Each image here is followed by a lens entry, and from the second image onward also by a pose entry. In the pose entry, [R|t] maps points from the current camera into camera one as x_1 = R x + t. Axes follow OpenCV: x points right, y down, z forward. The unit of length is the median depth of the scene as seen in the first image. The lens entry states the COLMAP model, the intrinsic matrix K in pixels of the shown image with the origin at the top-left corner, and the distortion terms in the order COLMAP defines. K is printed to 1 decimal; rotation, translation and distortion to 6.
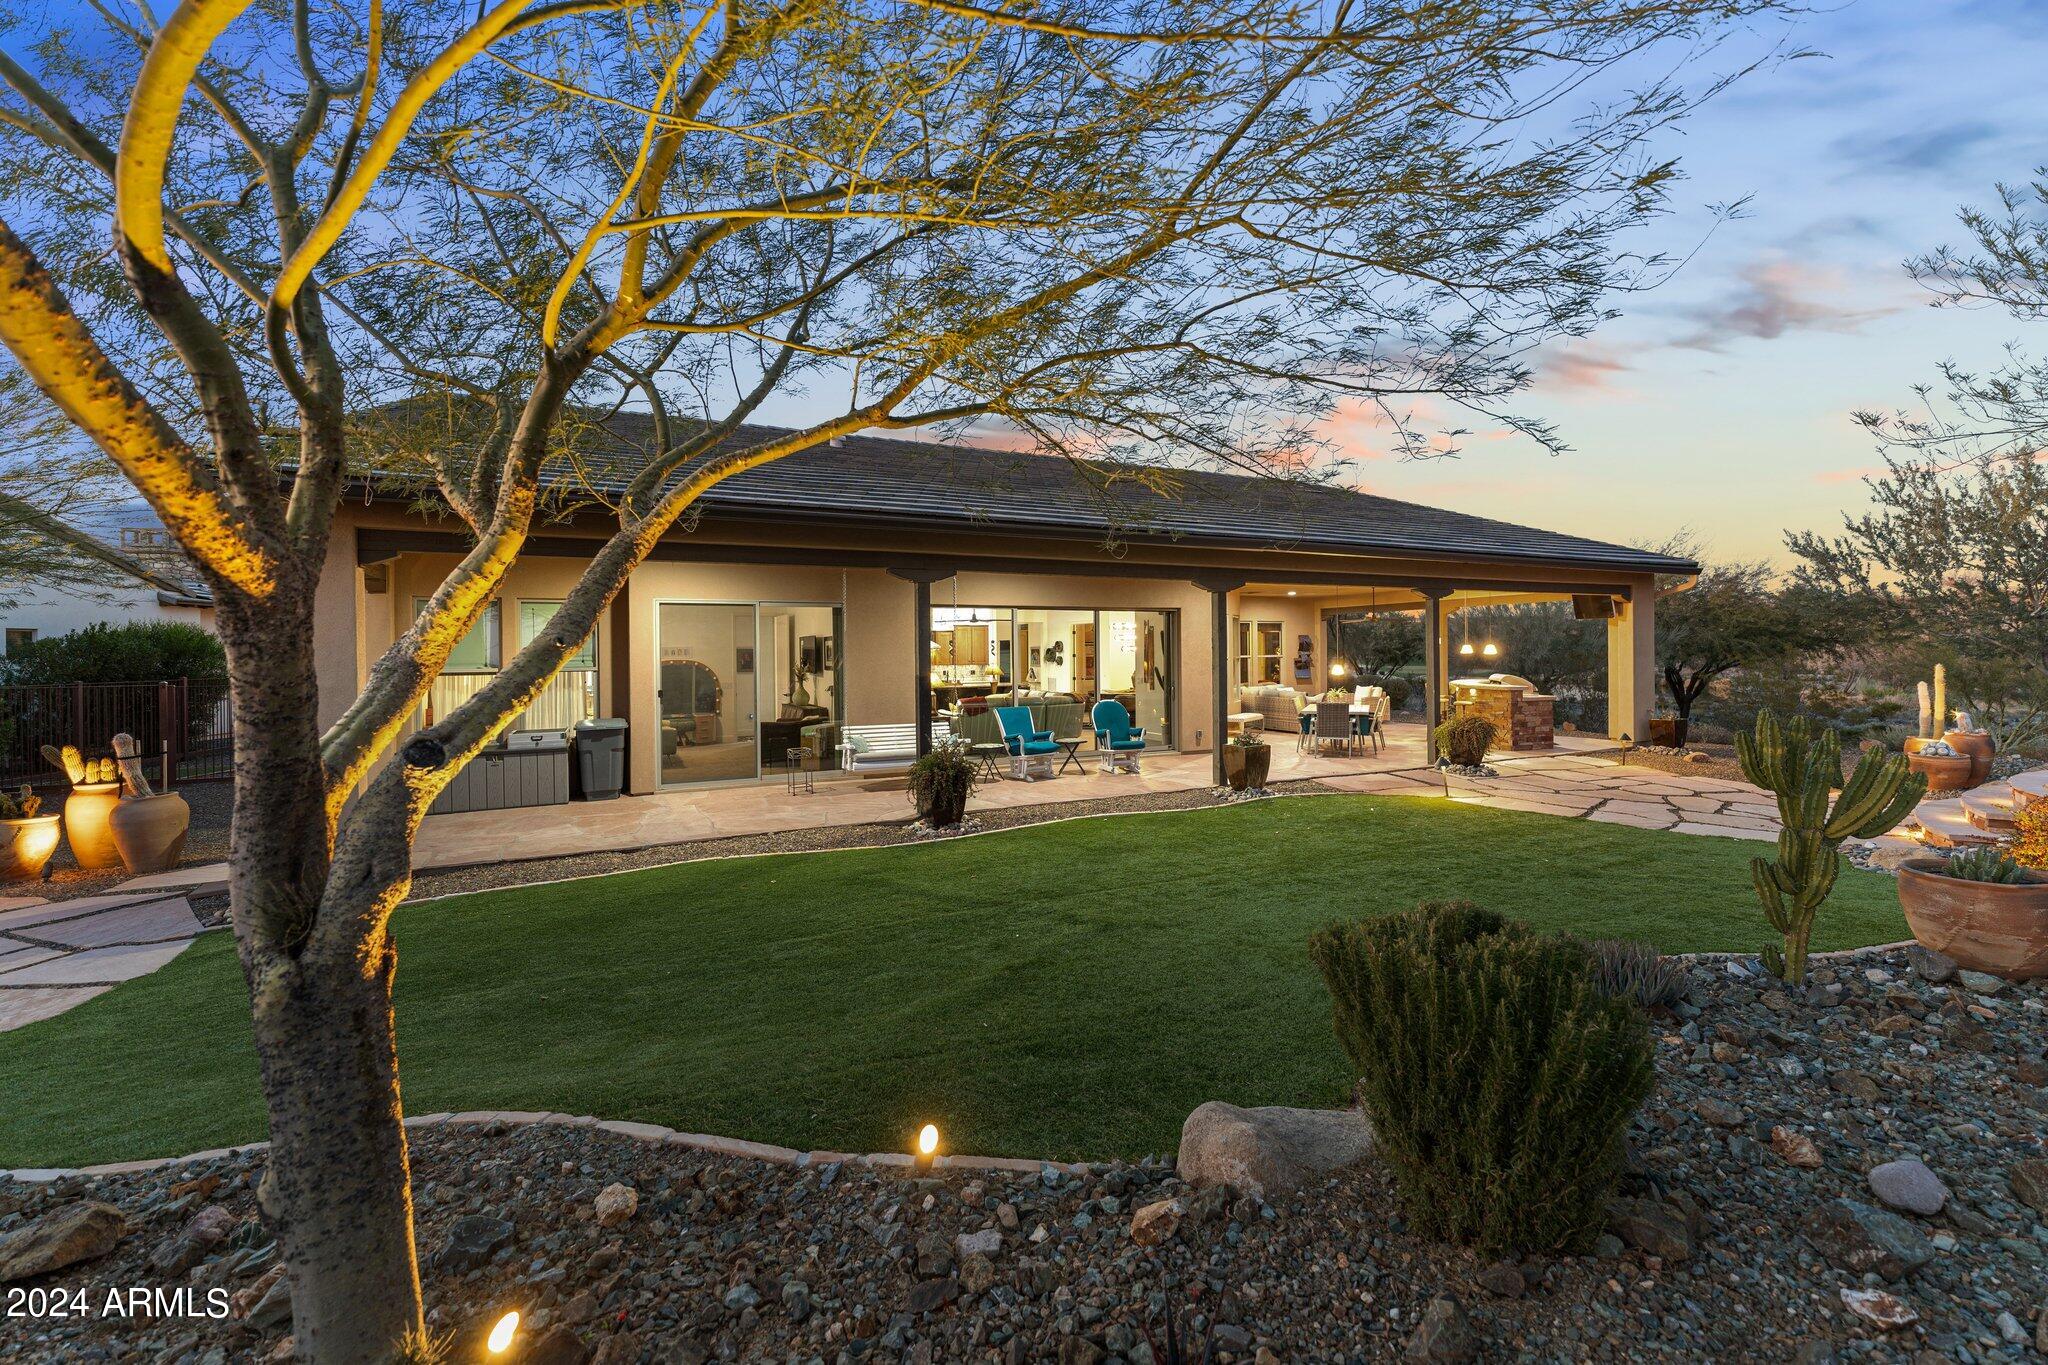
lens RADIAL K [[853.9, 0, 1040.4], [0, 853.9, 650.0], [0, 0, 1]] dist [0.000205, -0.000013]
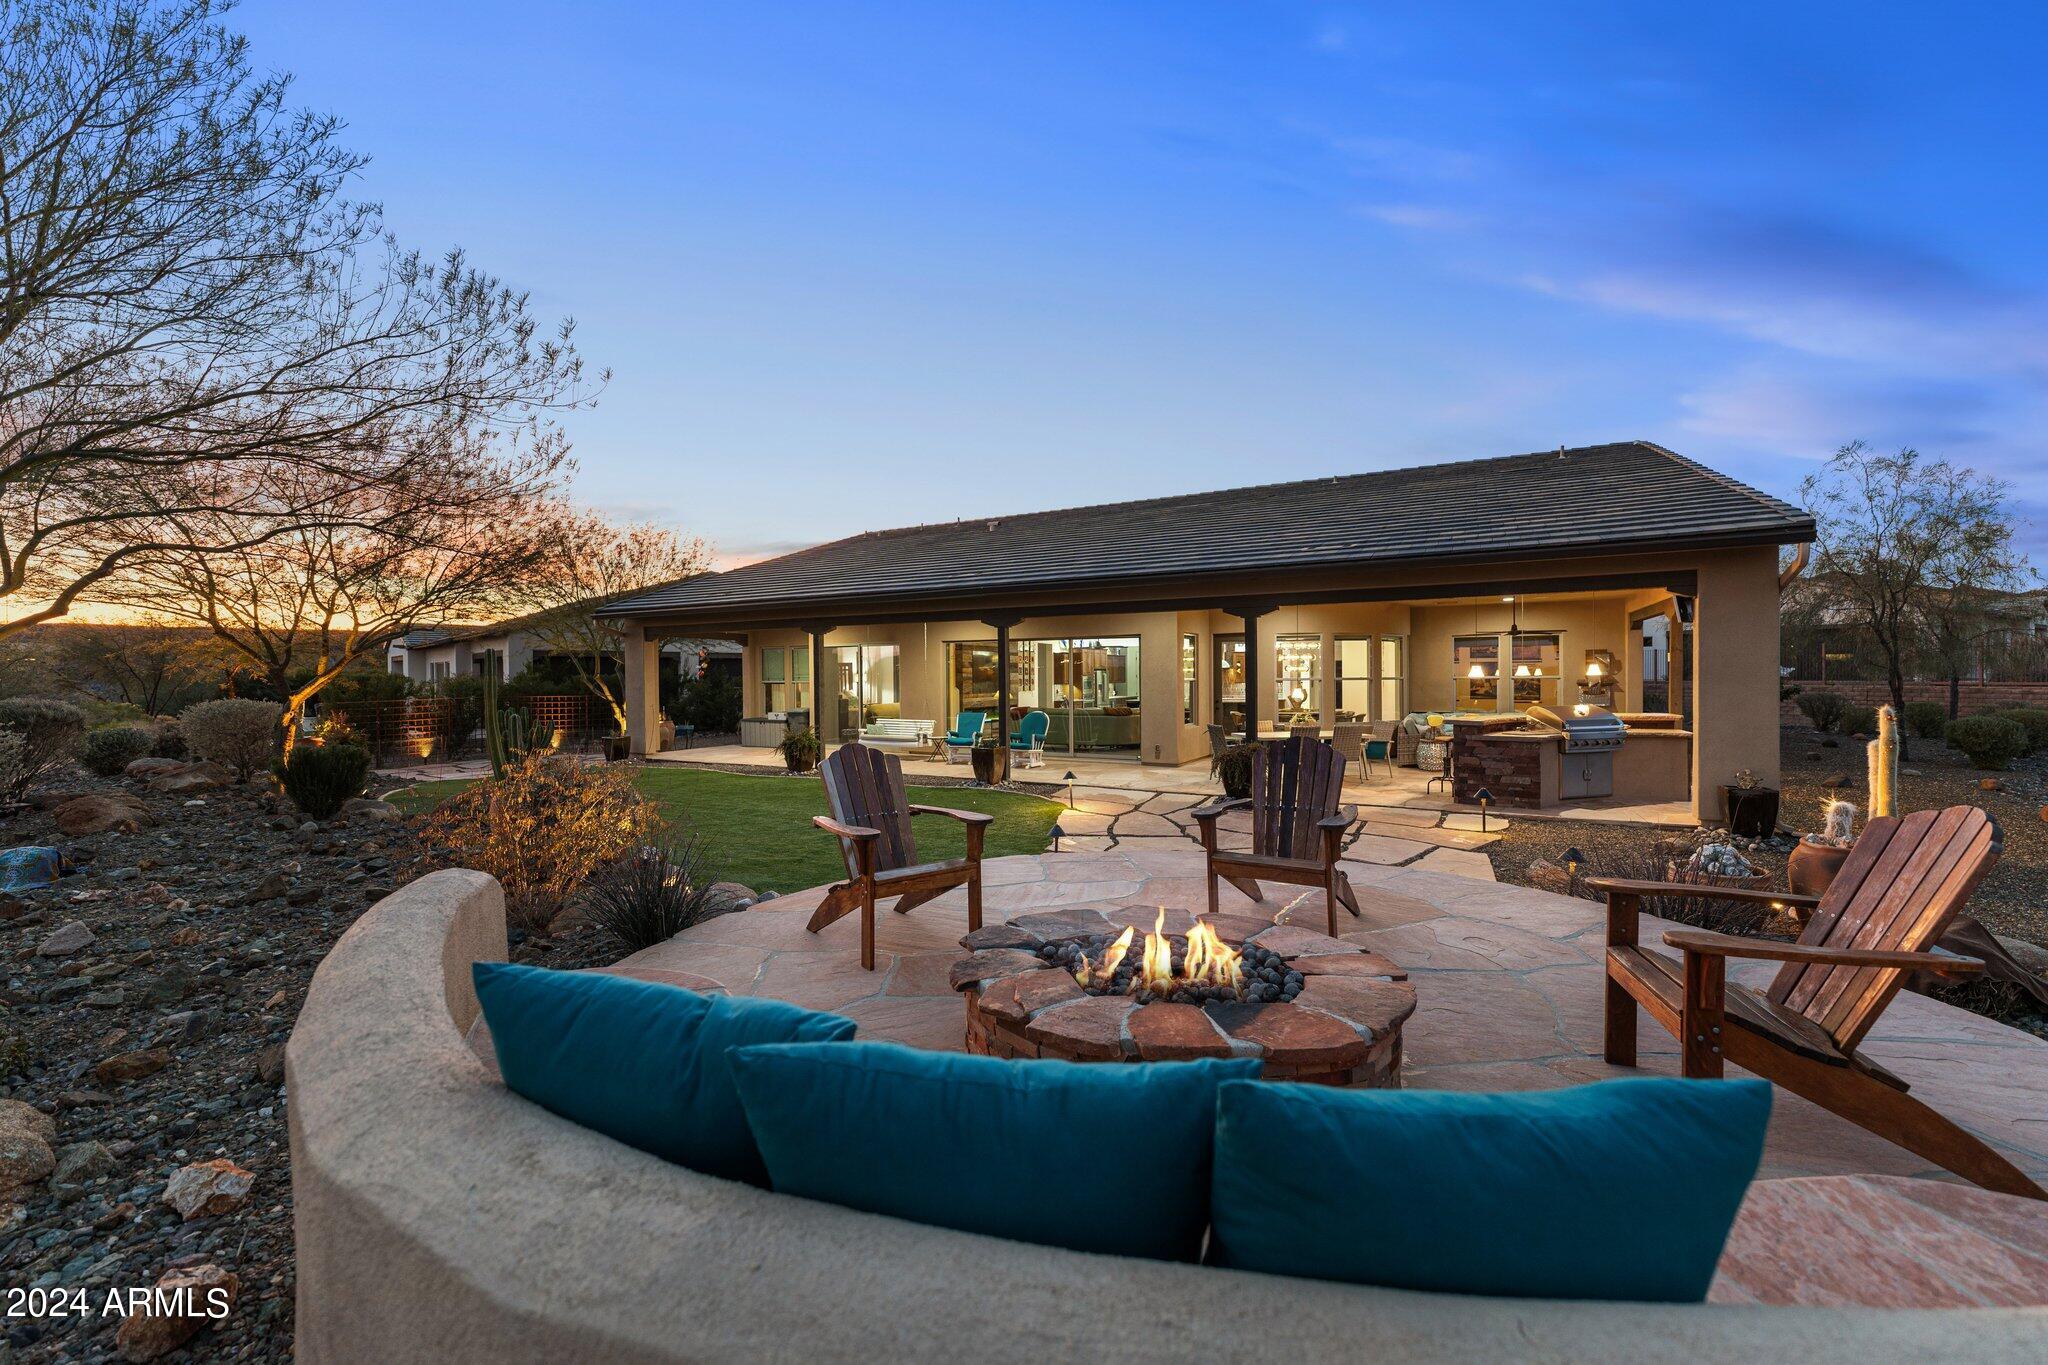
lens RADIAL K [[812.8, 0, 1024.0], [0, 812.8, 682.5], [0, 0, 1]] dist [-0.000270, -0.000223]
pose [[0.567227, 0.011955, -0.823475, 0.928597], [0.003243, 0.999854, 0.016750, -0.003909], [0.823555, -0.012172, 0.567105, 0.264142]]
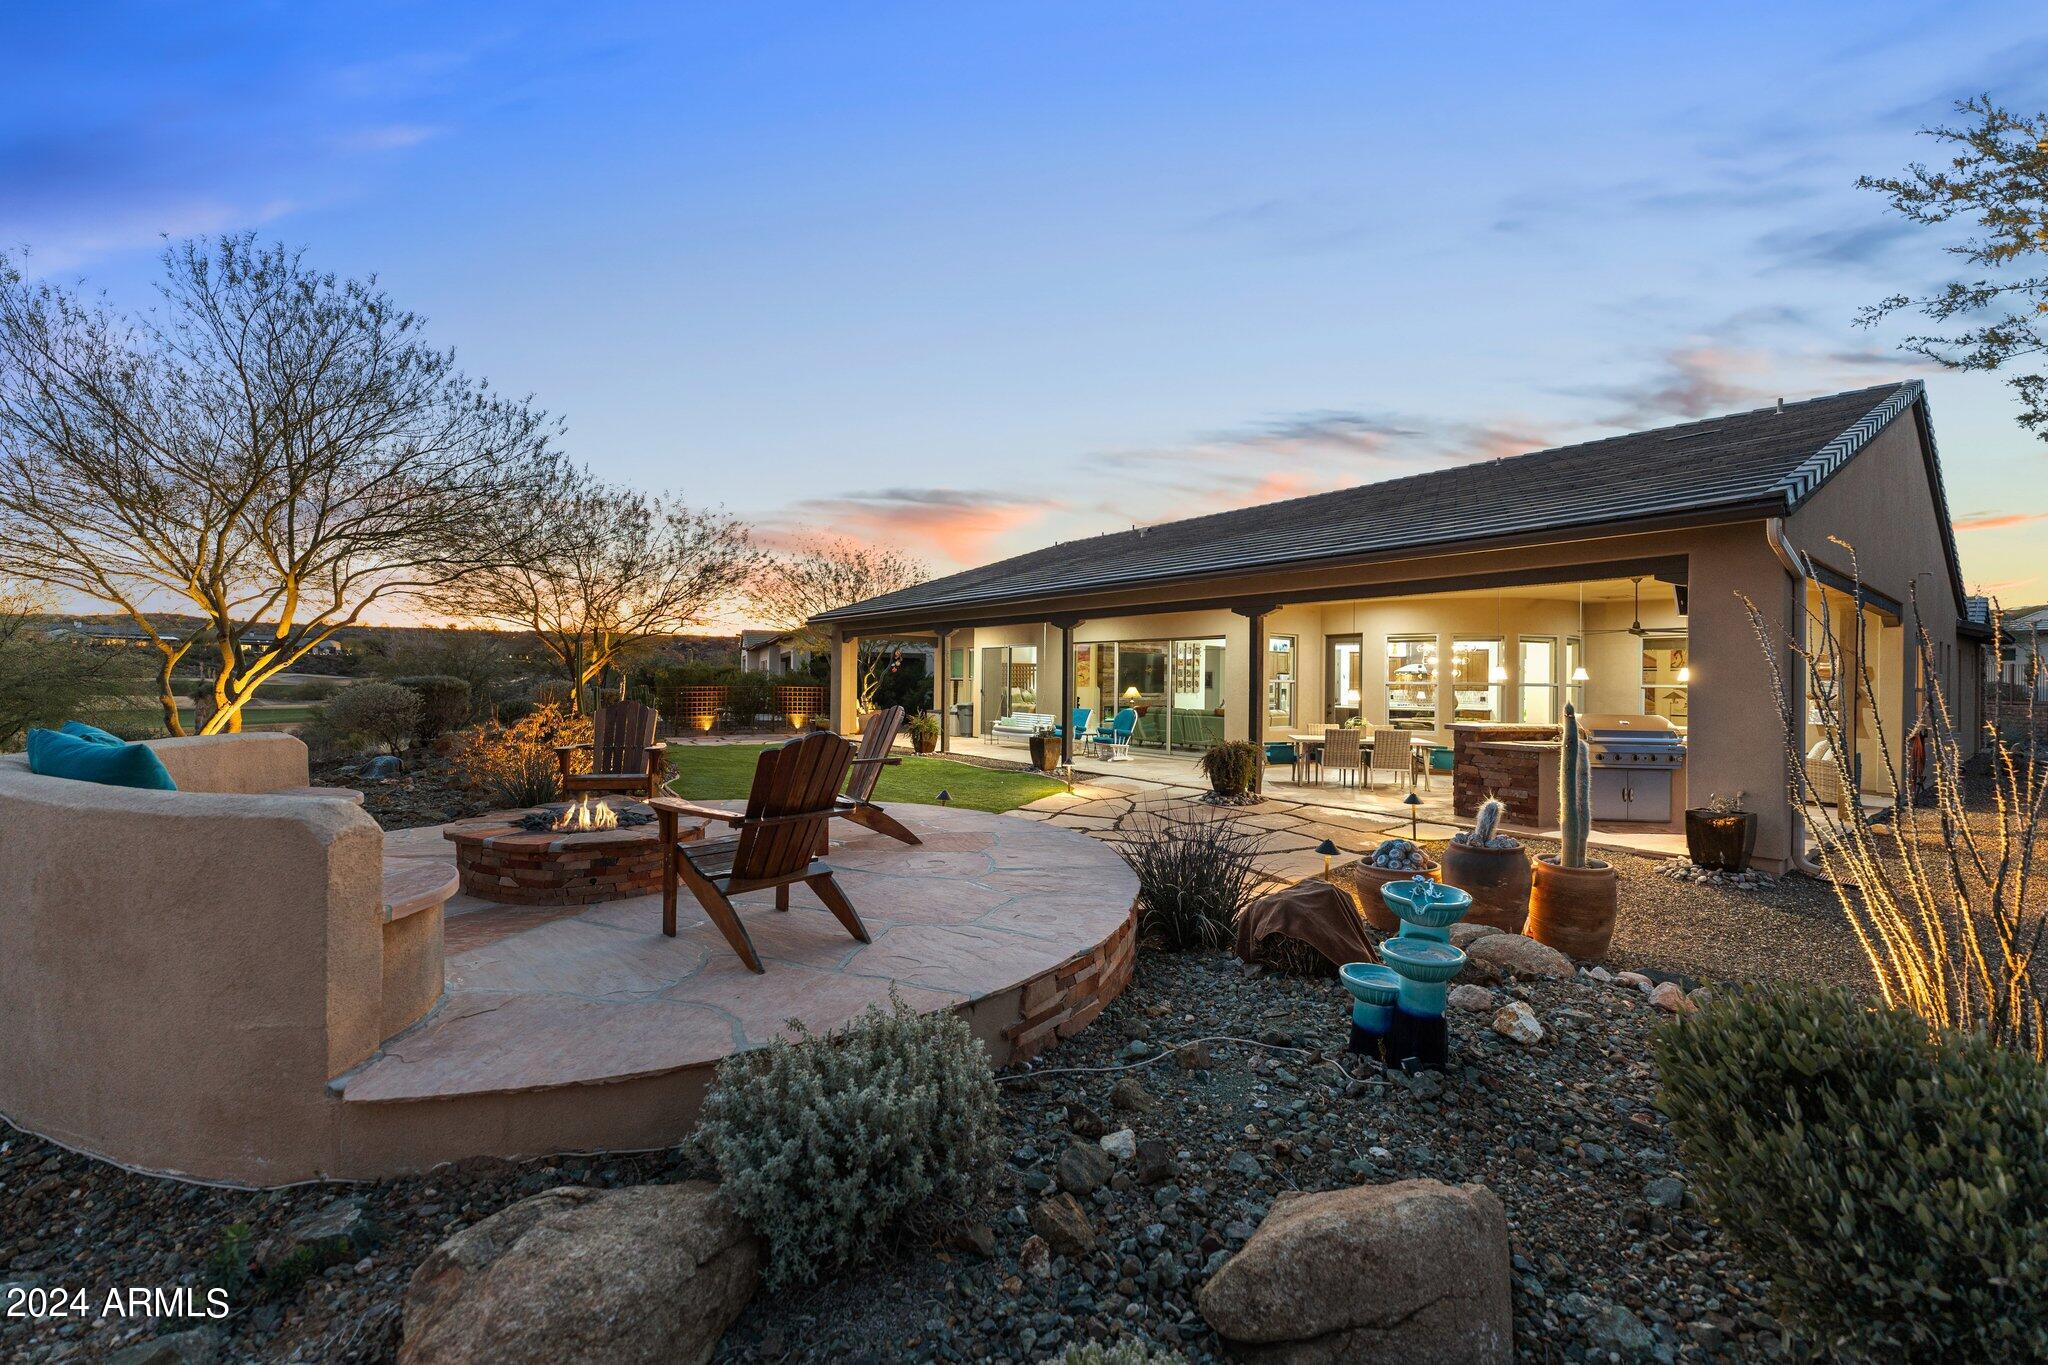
lens RADIAL K [[814.5, 0, 1019.5], [0, 814.5, 682.2], [0, 0, 1]] dist [-0.000808, -0.000124]
pose [[0.203743, 0.012764, -0.978941, 1.135730], [-0.013718, 0.999854, 0.010182, 0.005603], [0.978928, 0.011355, 0.203889, 0.501943]]
